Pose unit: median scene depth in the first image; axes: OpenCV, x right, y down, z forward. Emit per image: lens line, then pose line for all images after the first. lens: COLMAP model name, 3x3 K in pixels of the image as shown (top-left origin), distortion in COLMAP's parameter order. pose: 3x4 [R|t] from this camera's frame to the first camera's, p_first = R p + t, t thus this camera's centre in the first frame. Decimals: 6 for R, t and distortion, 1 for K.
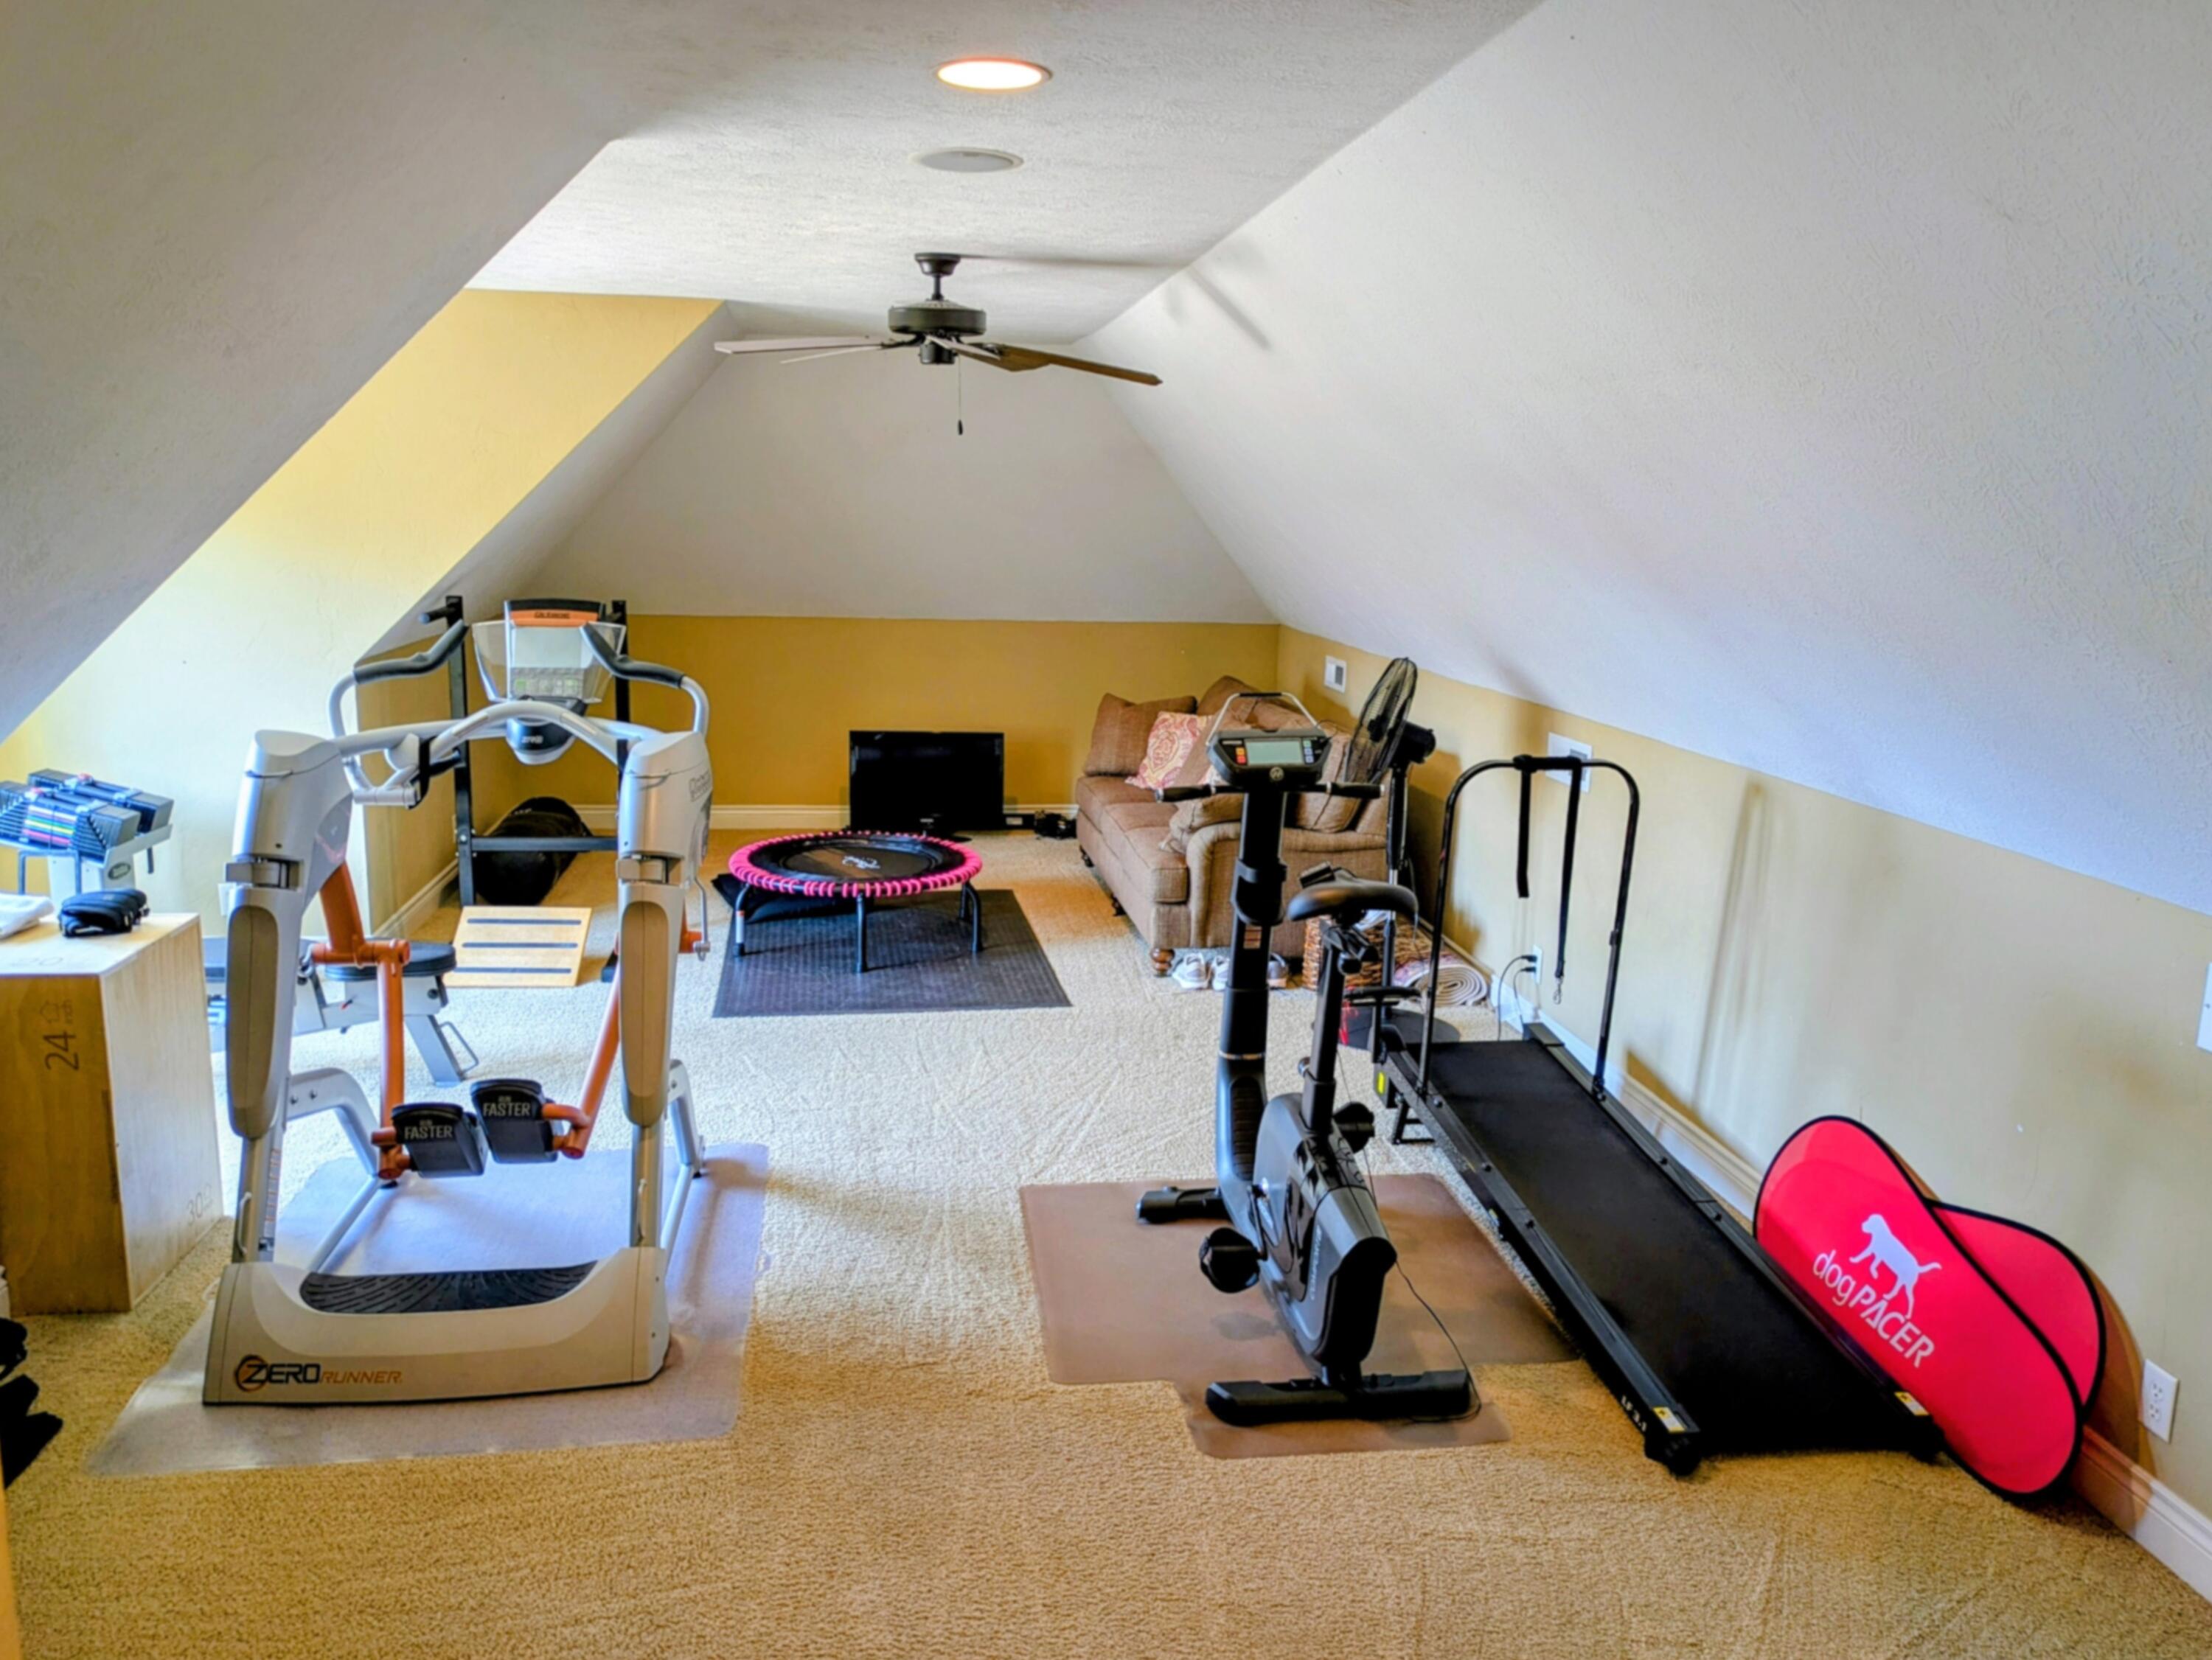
lens RADIAL K [[1742.2, 0, 1100.4], [0, 1742.2, 822.1], [0, 0, 1]] dist [0.050822, -0.057258]
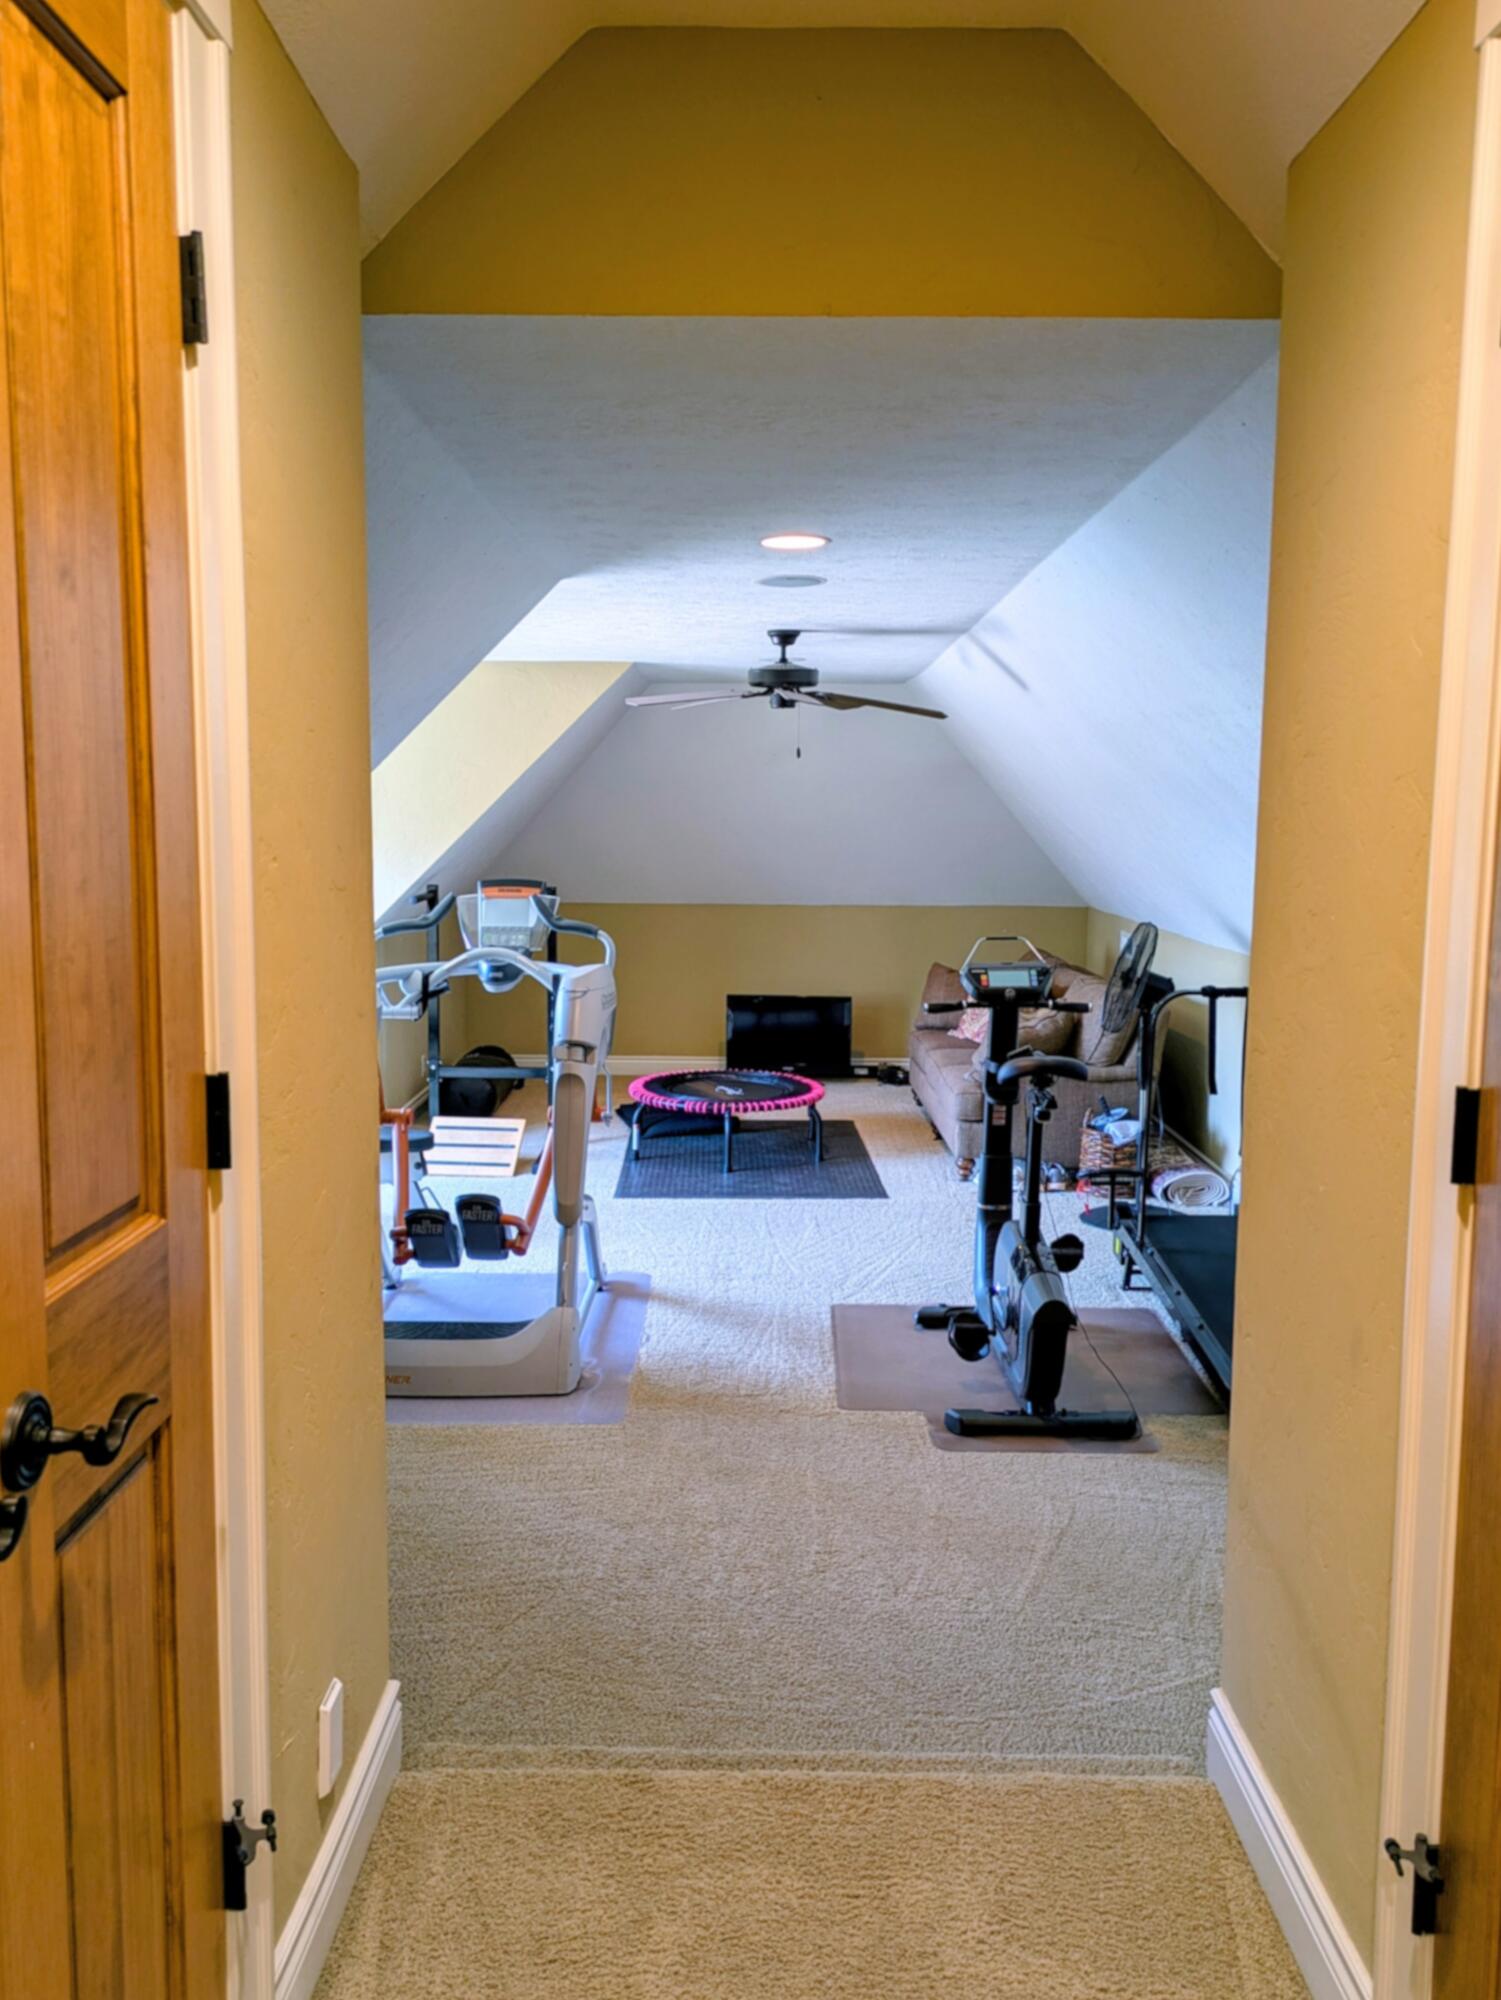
lens RADIAL K [[1640.3, 0, 681.0], [0, 1640.3, 998.6], [0, 0, 1]] dist [0.047513, -0.001746]
pose [[0.983675, 0.004990, -0.179885, 0.066827], [-0.017490, 0.997534, -0.067968, 0.060124], [0.179102, 0.070005, 0.981337, -0.289690]]
